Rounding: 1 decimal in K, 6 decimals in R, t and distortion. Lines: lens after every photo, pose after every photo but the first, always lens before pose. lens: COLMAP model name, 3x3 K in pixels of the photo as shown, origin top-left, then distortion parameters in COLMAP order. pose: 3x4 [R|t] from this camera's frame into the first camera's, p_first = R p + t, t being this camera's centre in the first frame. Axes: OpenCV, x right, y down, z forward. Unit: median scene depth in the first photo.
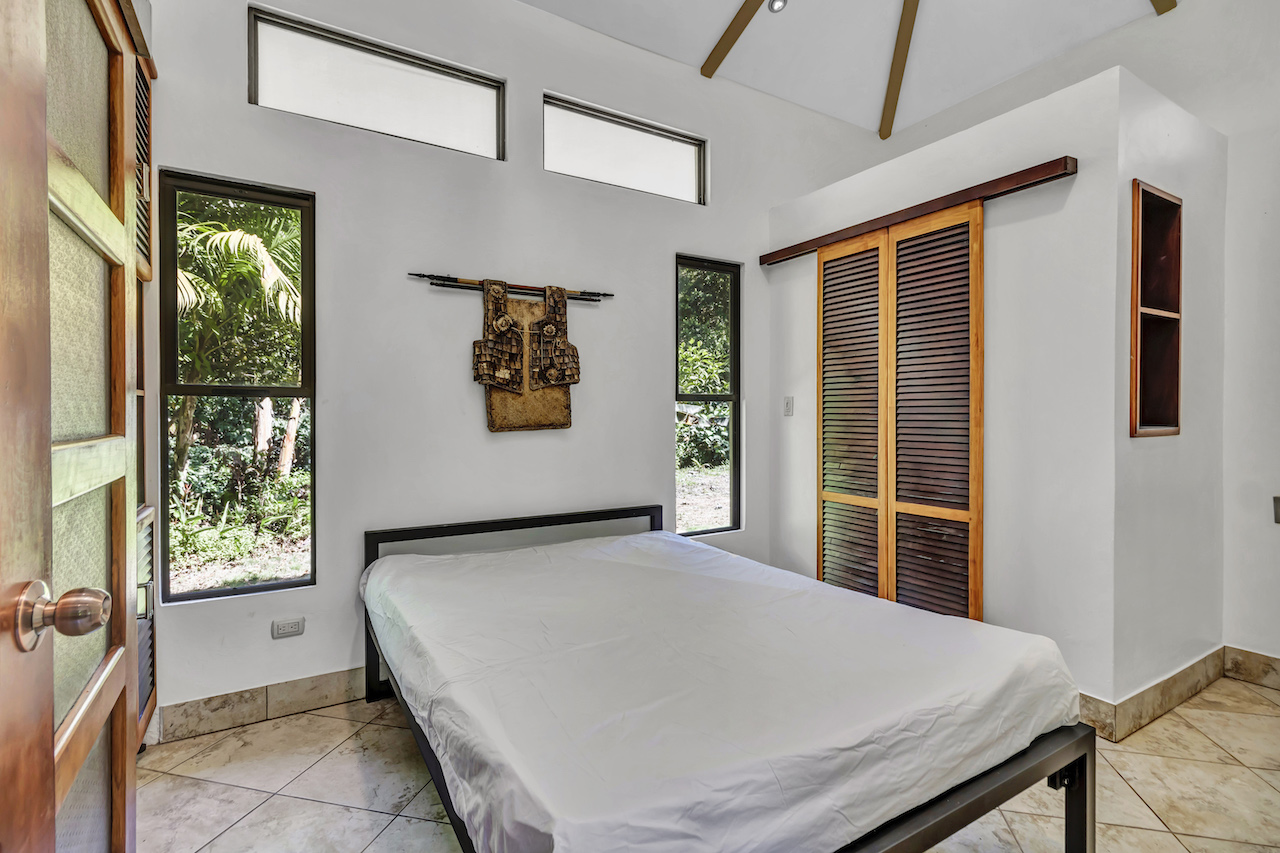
lens RADIAL K [[619.2, 0, 641.0], [0, 619.2, 423.4], [0, 0, 1]] dist [-0.002894, -0.000174]
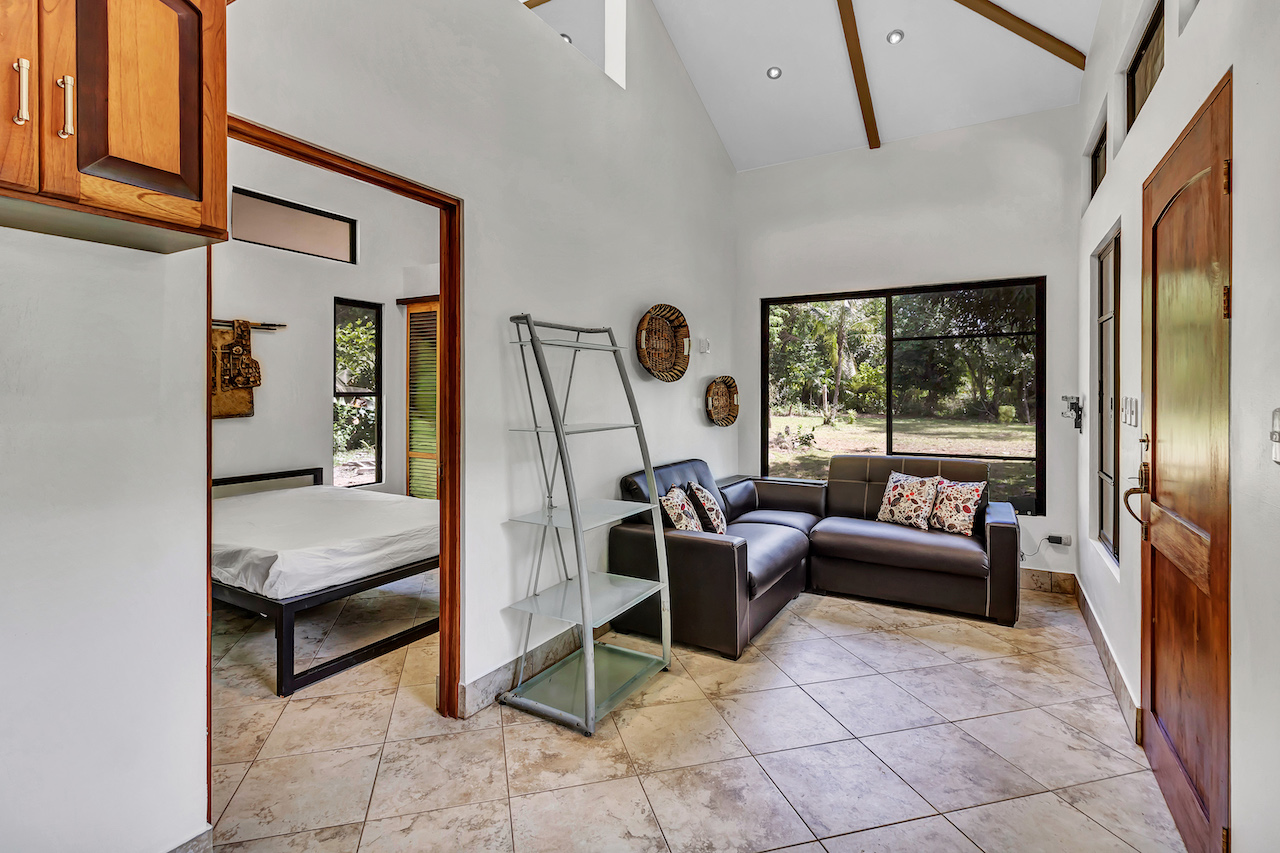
lens RADIAL K [[619.2, 0, 622.5], [0, 619.2, 402.3], [0, 0, 1]] dist [-0.002894, -0.000174]
pose [[0.888954, 0.002145, 0.457992, -0.007056], [-0.000968, 0.999996, -0.002805, -0.022947], [-0.457996, 0.002050, 0.888952, -0.697643]]
